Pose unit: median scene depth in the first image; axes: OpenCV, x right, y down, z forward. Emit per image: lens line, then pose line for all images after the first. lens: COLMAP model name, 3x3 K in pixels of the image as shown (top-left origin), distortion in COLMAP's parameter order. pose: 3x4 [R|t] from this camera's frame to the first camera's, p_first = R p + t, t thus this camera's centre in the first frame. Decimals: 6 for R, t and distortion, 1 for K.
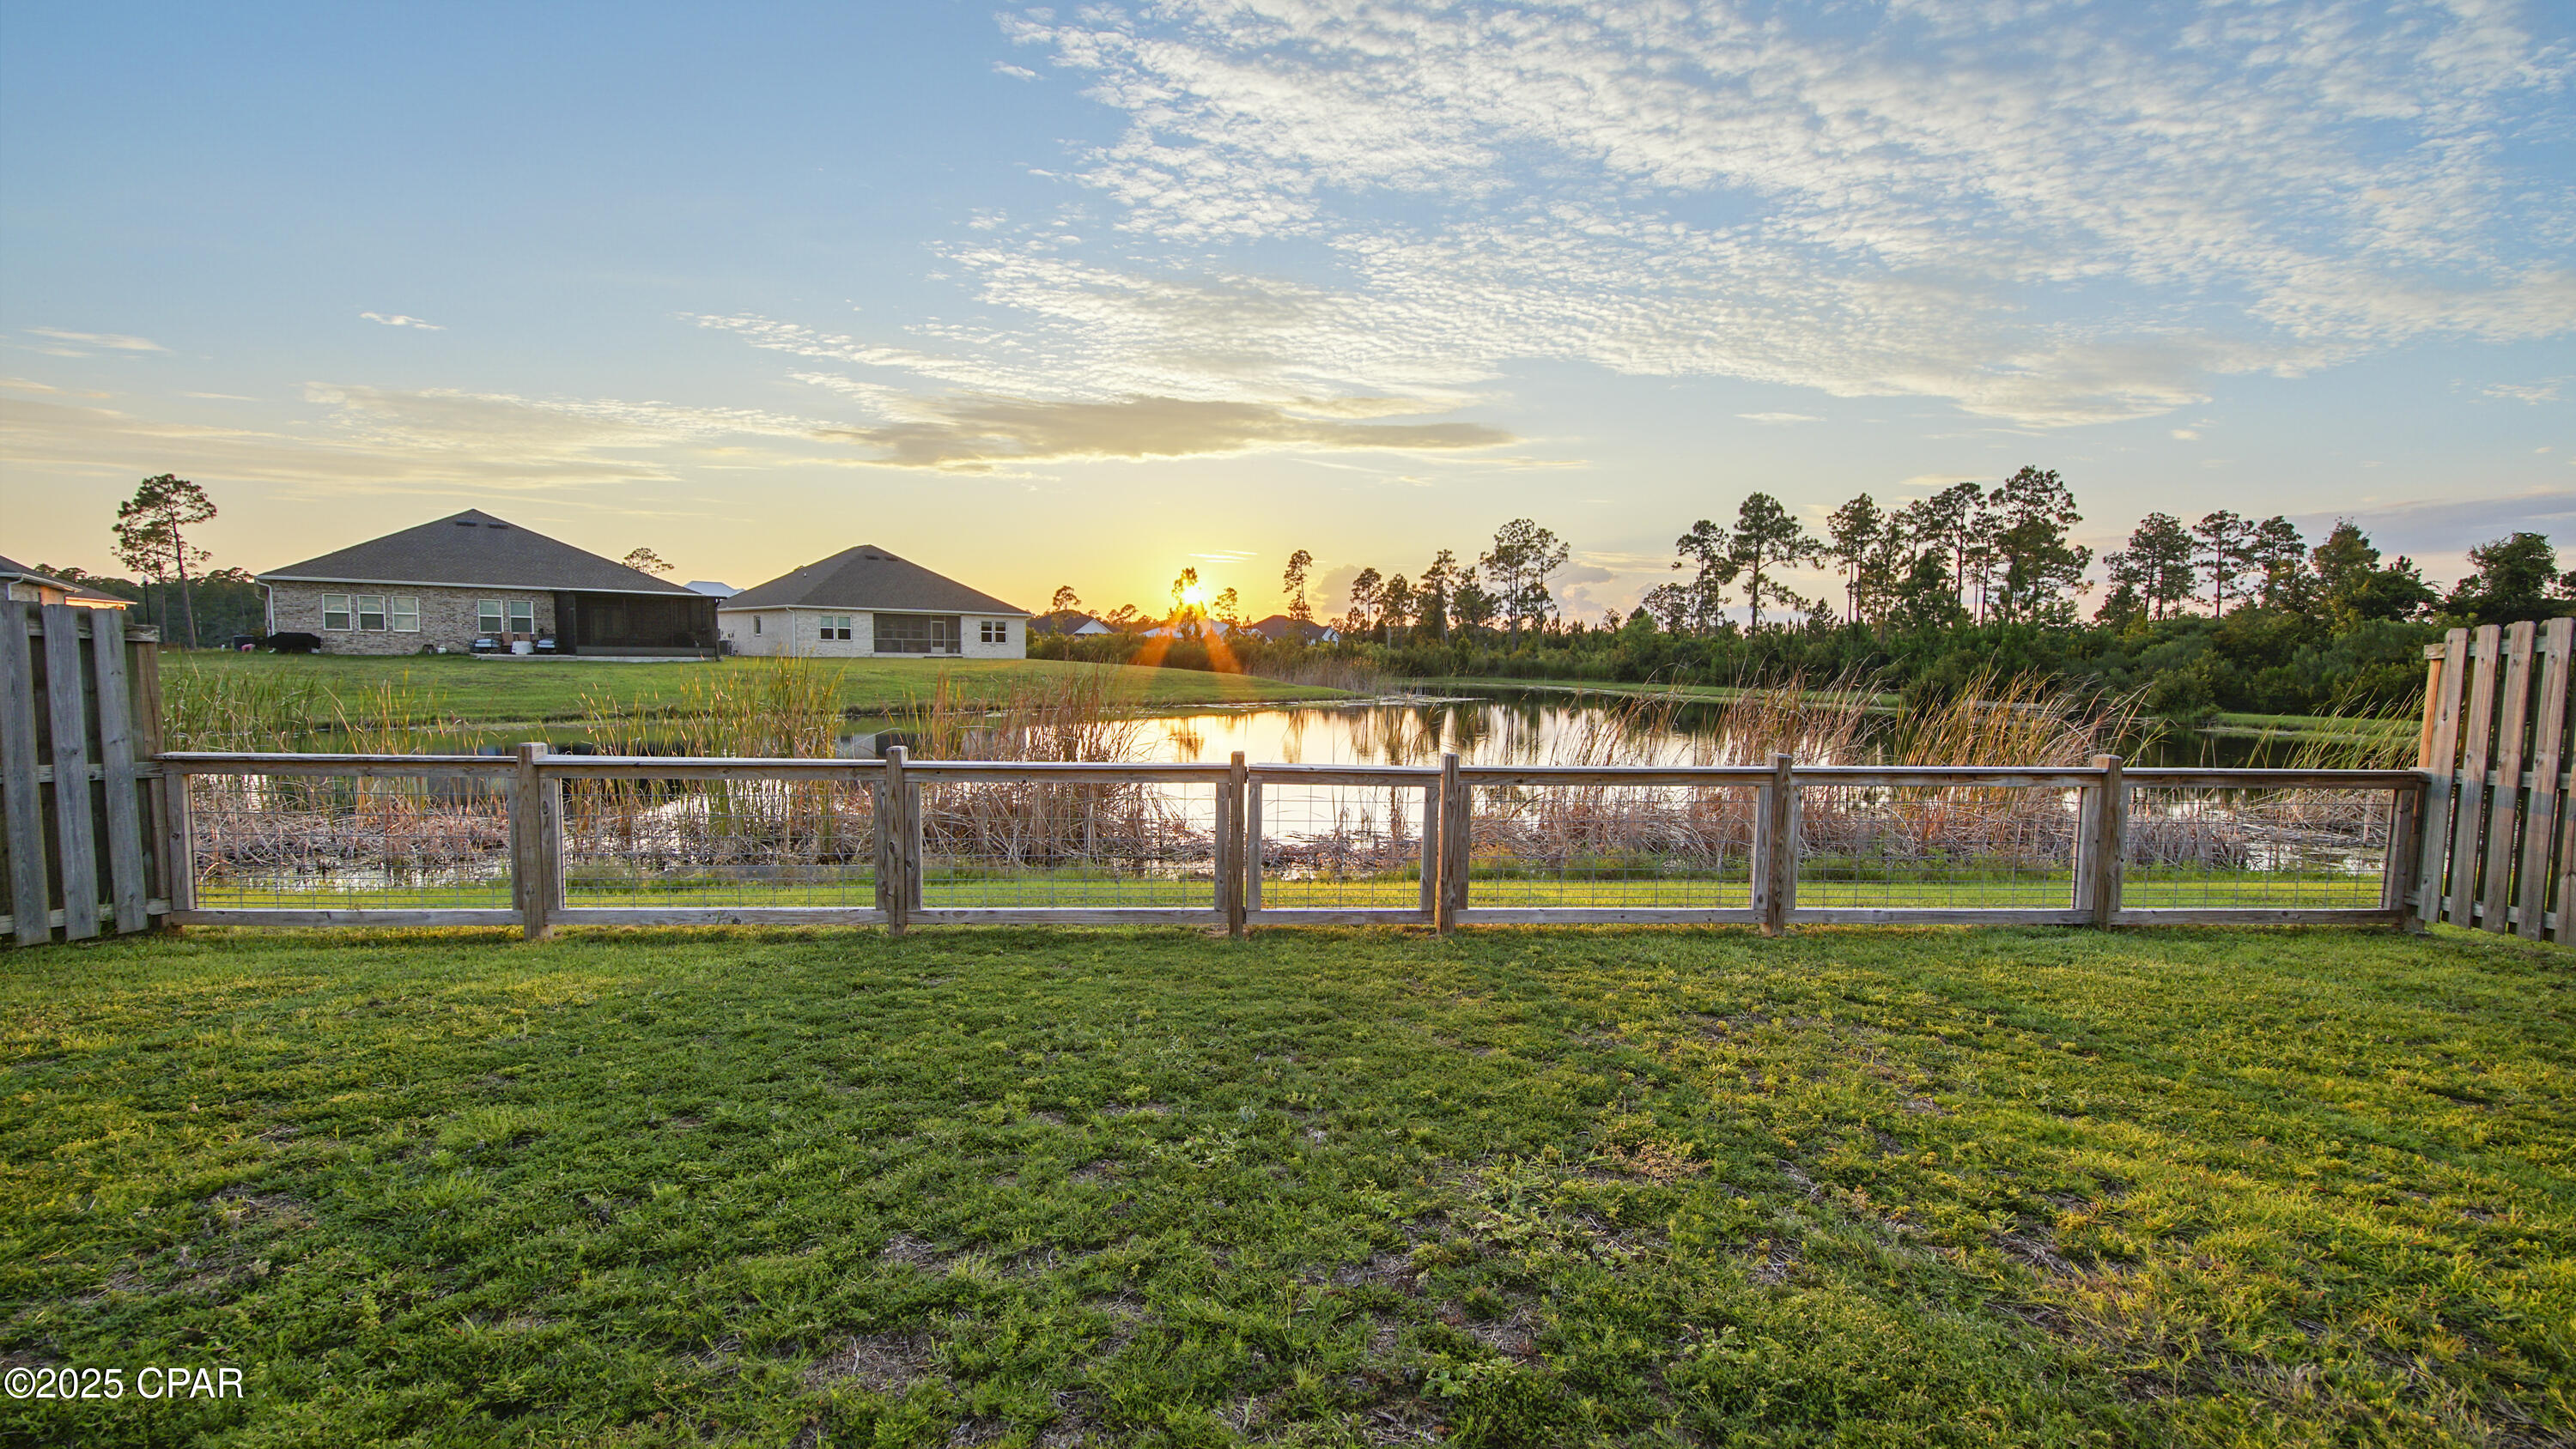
lens RADIAL K [[1689.9, 0, 1278.8], [0, 1689.9, 727.5], [0, 0, 1]] dist [0.041082, -0.120721]
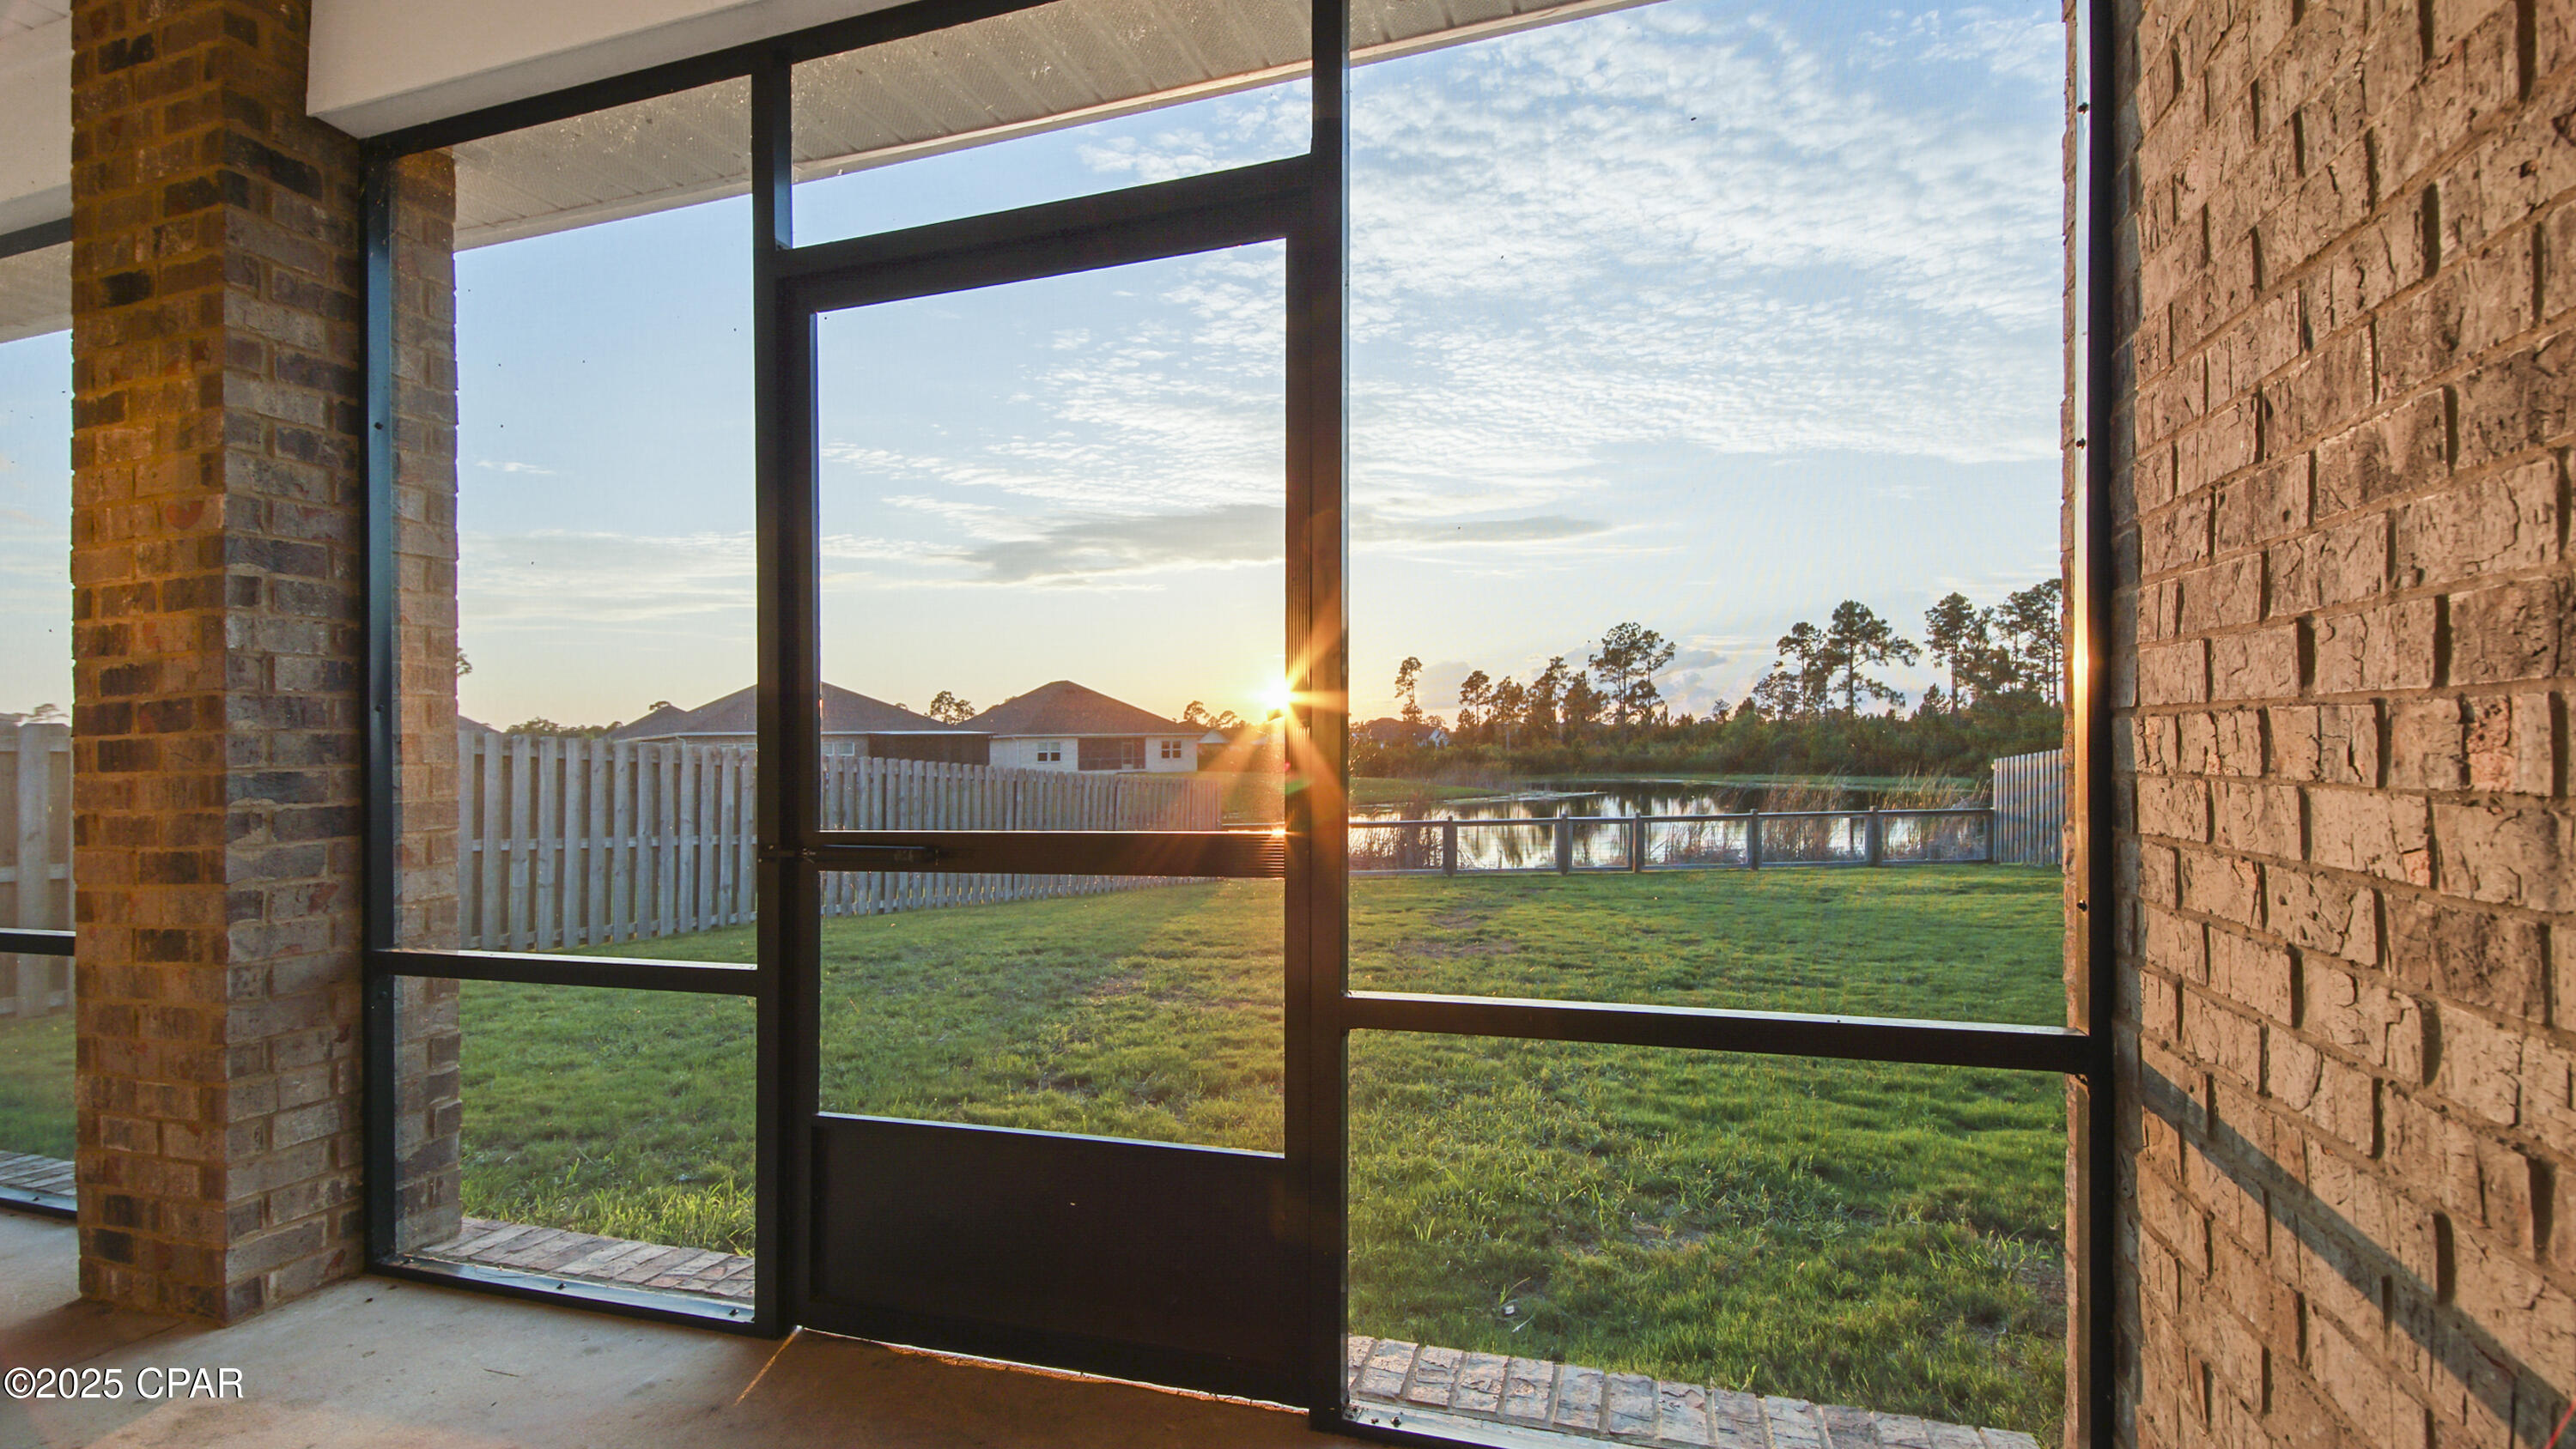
lens RADIAL K [[1198.7, 0, 1308.5], [0, 1198.7, 758.3], [0, 0, 1]] dist [0.046382, -0.030163]
pose [[0.990522, -0.038487, -0.131854, 0.050820], [0.031598, 0.998043, -0.053952, -0.003960], [0.133672, 0.049274, 0.989800, 0.279624]]
